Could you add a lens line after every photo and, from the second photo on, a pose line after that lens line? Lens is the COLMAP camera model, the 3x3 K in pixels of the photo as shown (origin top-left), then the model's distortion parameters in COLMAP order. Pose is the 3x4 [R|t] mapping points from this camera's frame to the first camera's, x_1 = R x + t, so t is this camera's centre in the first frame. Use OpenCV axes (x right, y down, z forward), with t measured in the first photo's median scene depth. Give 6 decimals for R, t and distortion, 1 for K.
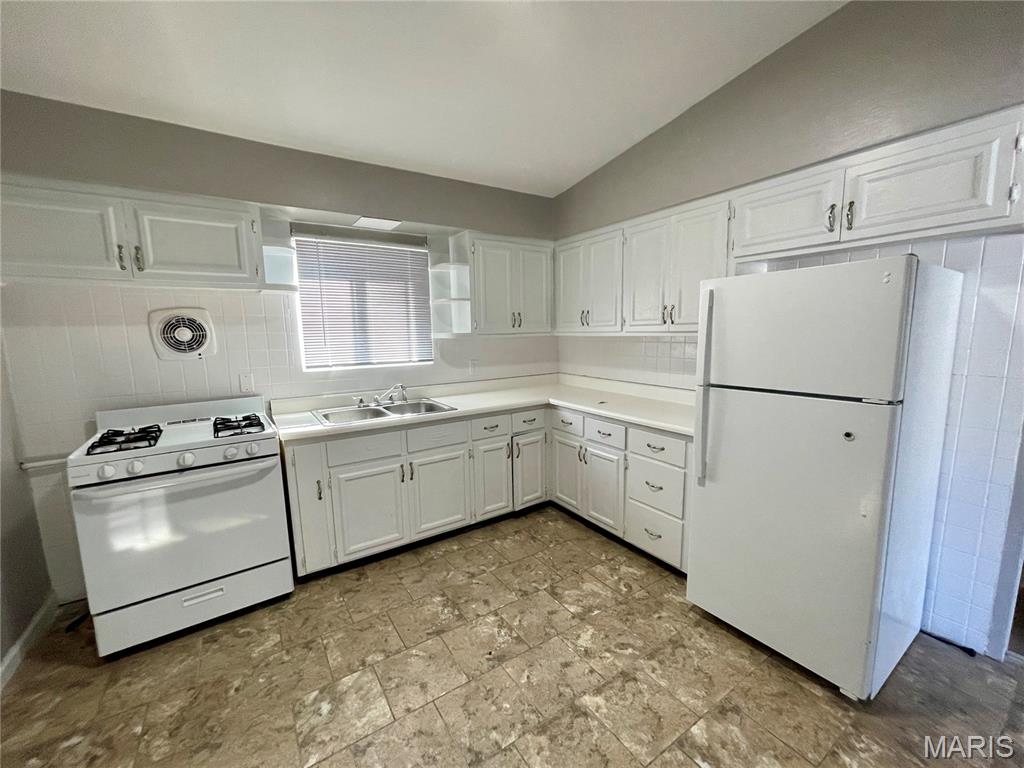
lens RADIAL K [[413.5, 0, 508.6], [0, 413.5, 385.8], [0, 0, 1]] dist [-0.007609, 0.005087]
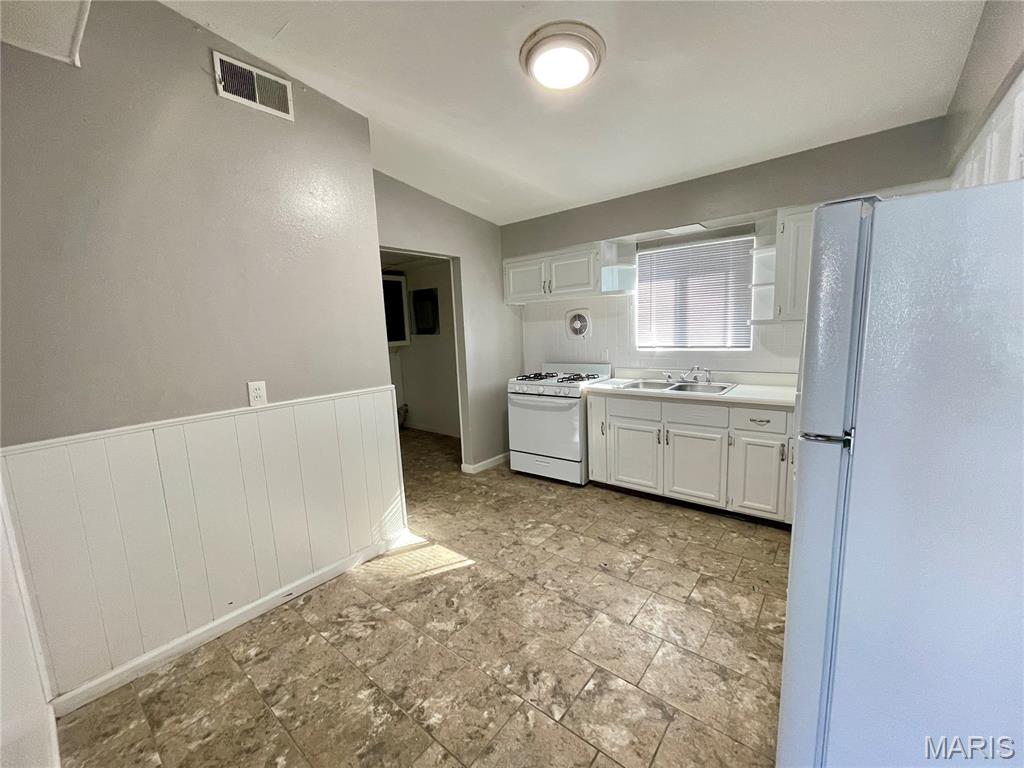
lens RADIAL K [[413.5, 0, 508.6], [0, 413.5, 385.8], [0, 0, 1]] dist [-0.007609, 0.005087]
pose [[0.298731, 0.136122, -0.944580, 0.852133], [-0.093362, 0.989196, 0.113025, -0.039681], [0.949760, 0.054424, 0.308212, 0.207209]]
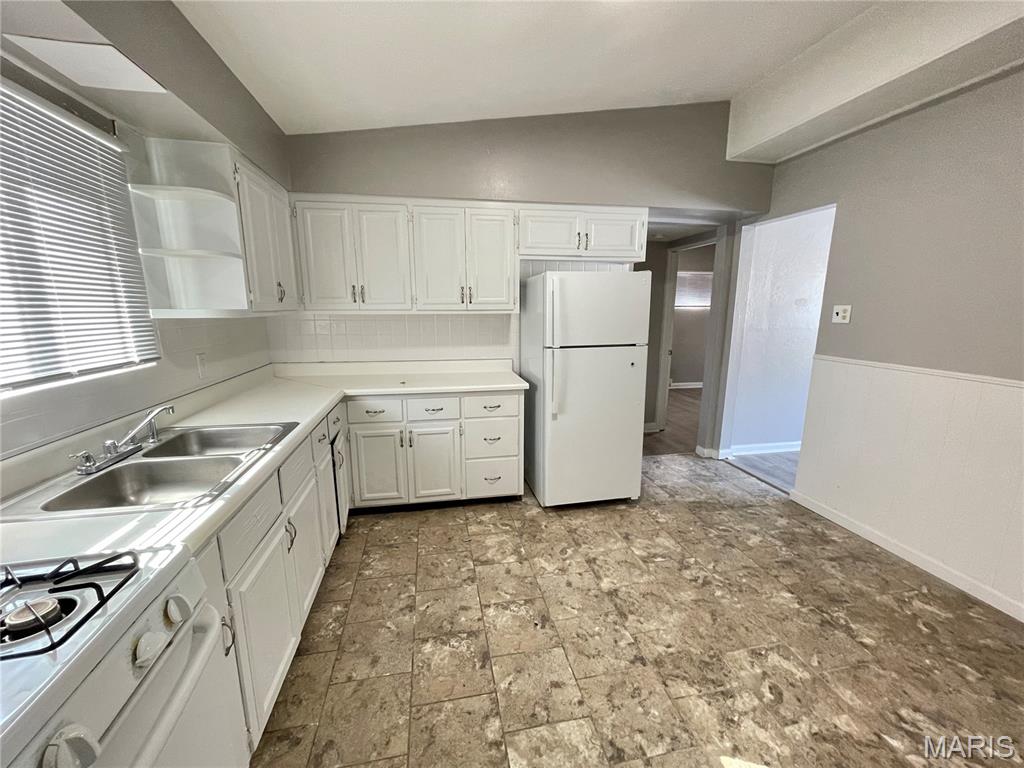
lens RADIAL K [[413.5, 0, 508.6], [0, 413.5, 385.8], [0, 0, 1]] dist [-0.007609, 0.005087]
pose [[0.382377, -0.158594, 0.910294, -0.736256], [0.120204, 0.985326, 0.121173, -0.052634], [-0.916154, 0.063087, 0.395830, 0.503657]]
